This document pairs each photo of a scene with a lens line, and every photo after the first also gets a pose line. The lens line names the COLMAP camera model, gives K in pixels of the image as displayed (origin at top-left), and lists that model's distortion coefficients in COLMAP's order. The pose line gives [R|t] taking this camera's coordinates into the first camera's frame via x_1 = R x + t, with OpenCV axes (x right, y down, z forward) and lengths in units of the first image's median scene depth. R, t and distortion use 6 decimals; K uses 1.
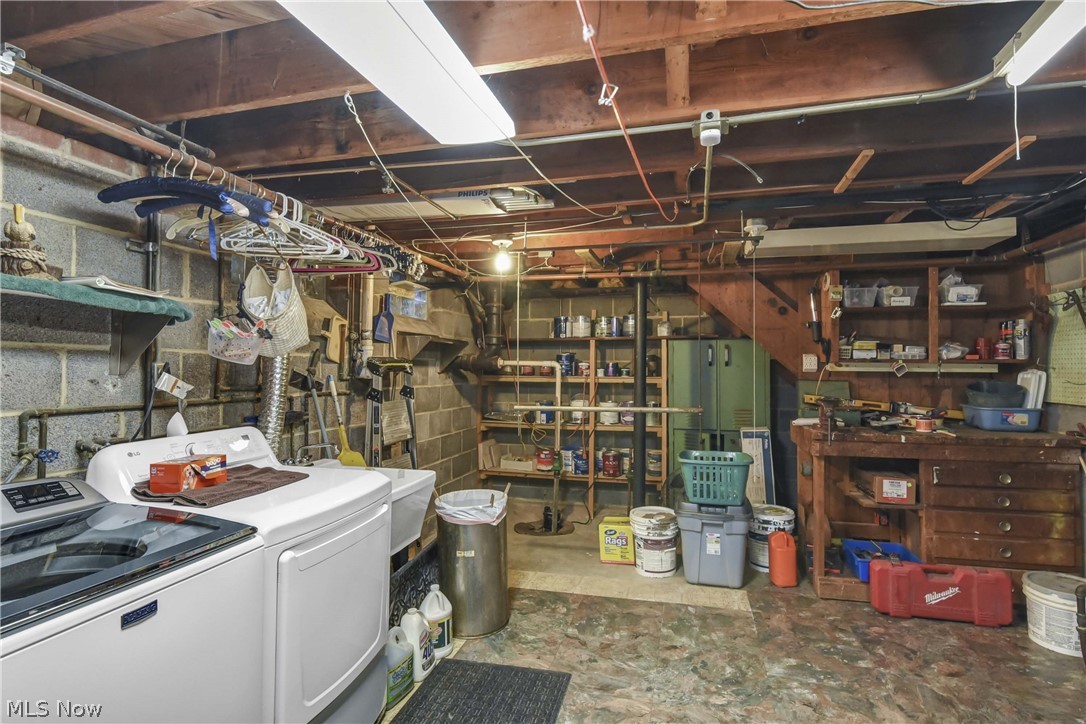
lens RADIAL K [[505.8, 0, 547.5], [0, 505.8, 356.8], [0, 0, 1]] dist [-0.011179, -0.004986]
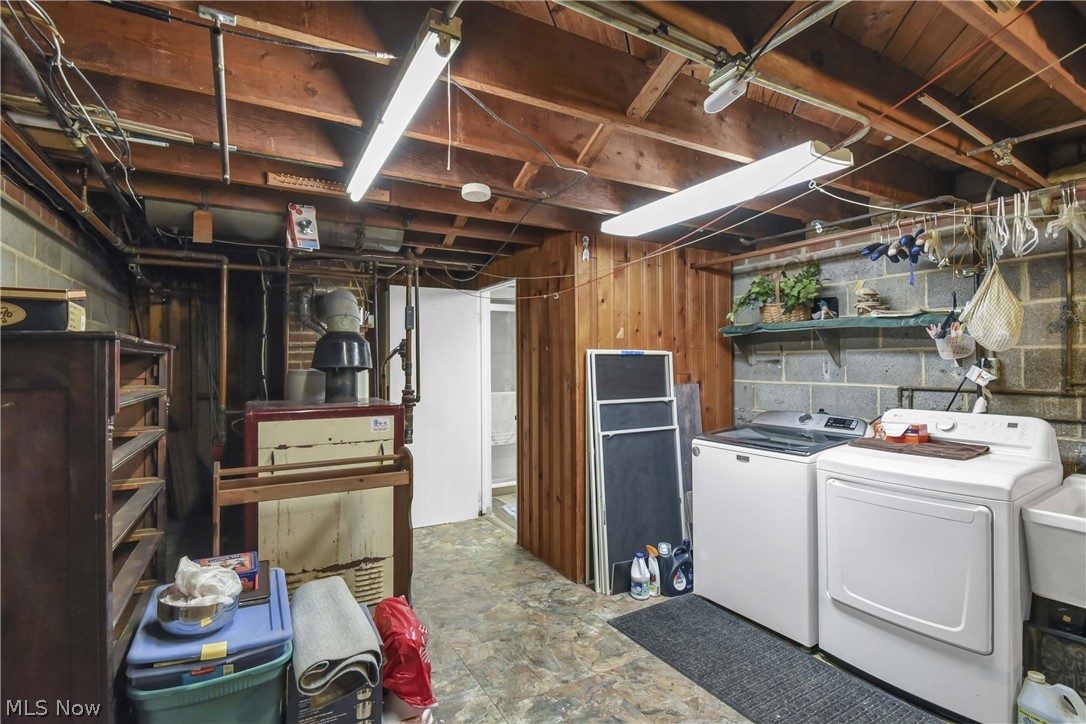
lens RADIAL K [[505.8, 0, 536.6], [0, 505.8, 358.5], [0, 0, 1]] dist [-0.011179, -0.004986]
pose [[-0.687495, -0.002825, -0.726184, 0.706163], [0.020208, 0.999531, -0.023021, 0.014594], [0.725908, -0.030501, -0.687115, 0.779776]]
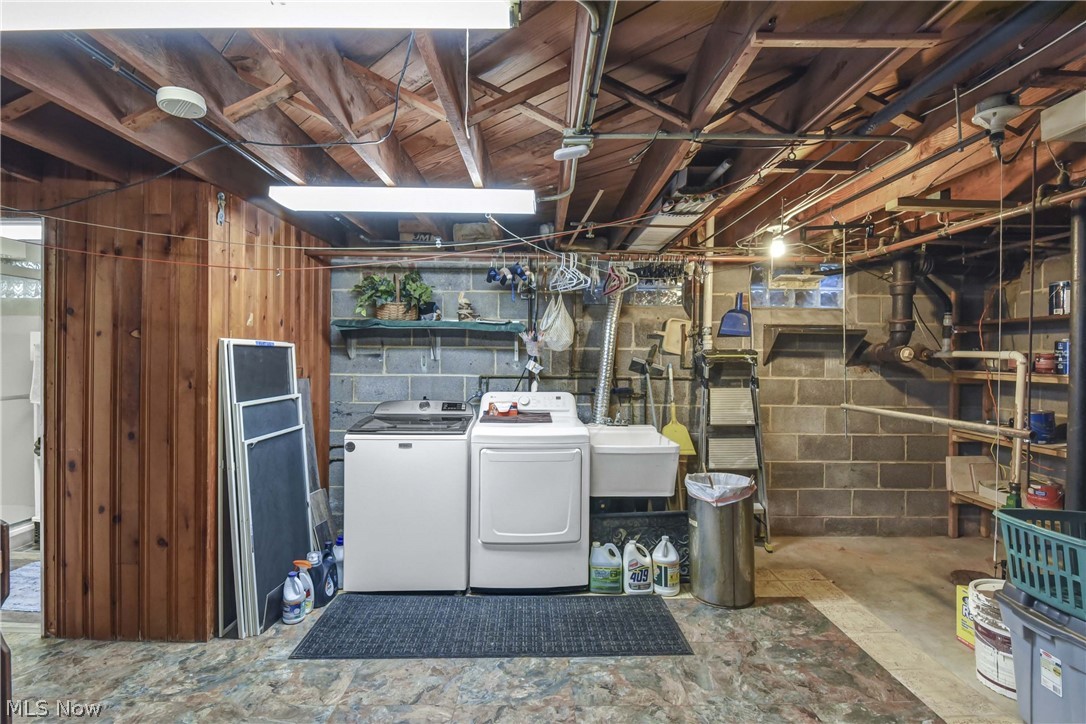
lens RADIAL K [[505.8, 0, 561.8], [0, 505.8, 360.5], [0, 0, 1]] dist [-0.011179, -0.004986]
pose [[0.306618, 0.009603, -0.951784, 0.827532], [0.013595, 0.999803, 0.014467, 0.004962], [0.951736, -0.017376, 0.306427, 0.378178]]
